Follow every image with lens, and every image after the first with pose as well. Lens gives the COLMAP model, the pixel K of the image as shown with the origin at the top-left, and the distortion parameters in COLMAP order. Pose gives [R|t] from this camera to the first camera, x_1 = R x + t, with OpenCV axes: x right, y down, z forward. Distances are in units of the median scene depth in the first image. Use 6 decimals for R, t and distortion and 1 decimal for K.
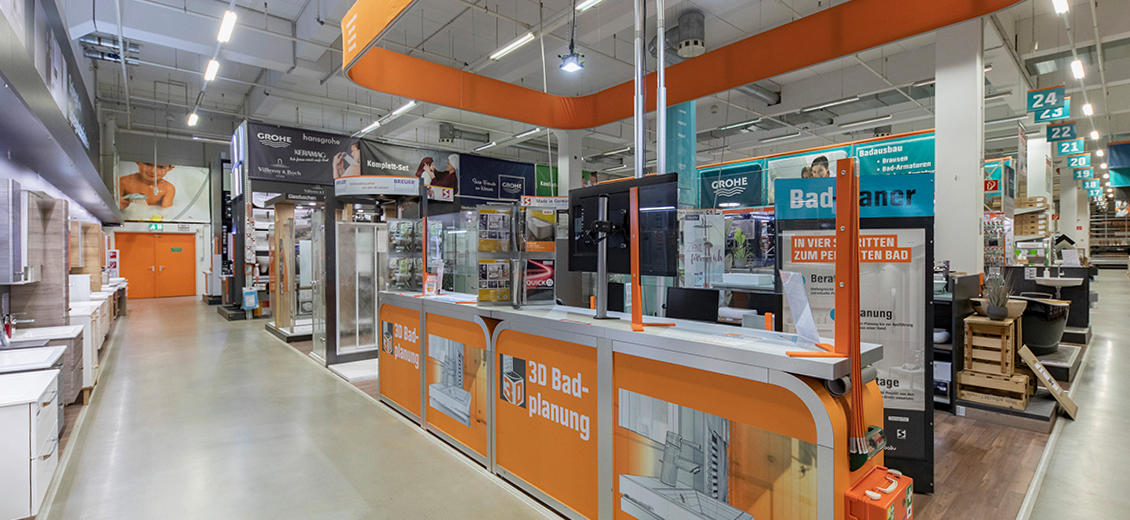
lens RADIAL K [[485.2, 0, 564.2], [0, 485.2, 257.6], [0, 0, 1]] dist [-0.000255, -0.000002]
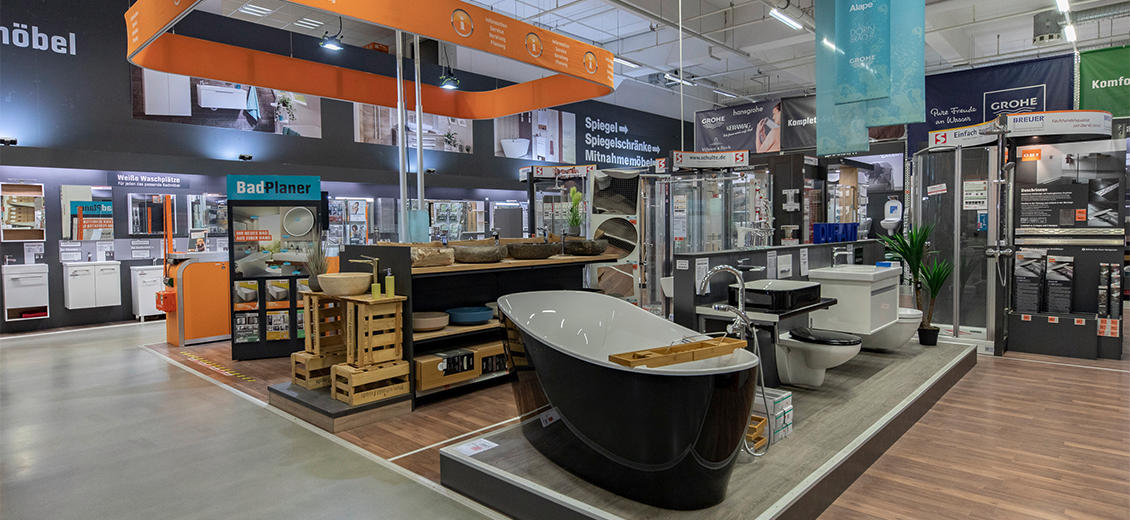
lens RADIAL K [[607.7, 0, 564.2], [0, 607.7, 255.5], [0, 0, 1]] dist [-0.000331, -0.000049]
pose [[0.114578, 0.046868, -0.992308, 0.771959], [0.003770, 0.998859, 0.047613, 0.007400], [0.993407, -0.009196, 0.114270, 0.440026]]
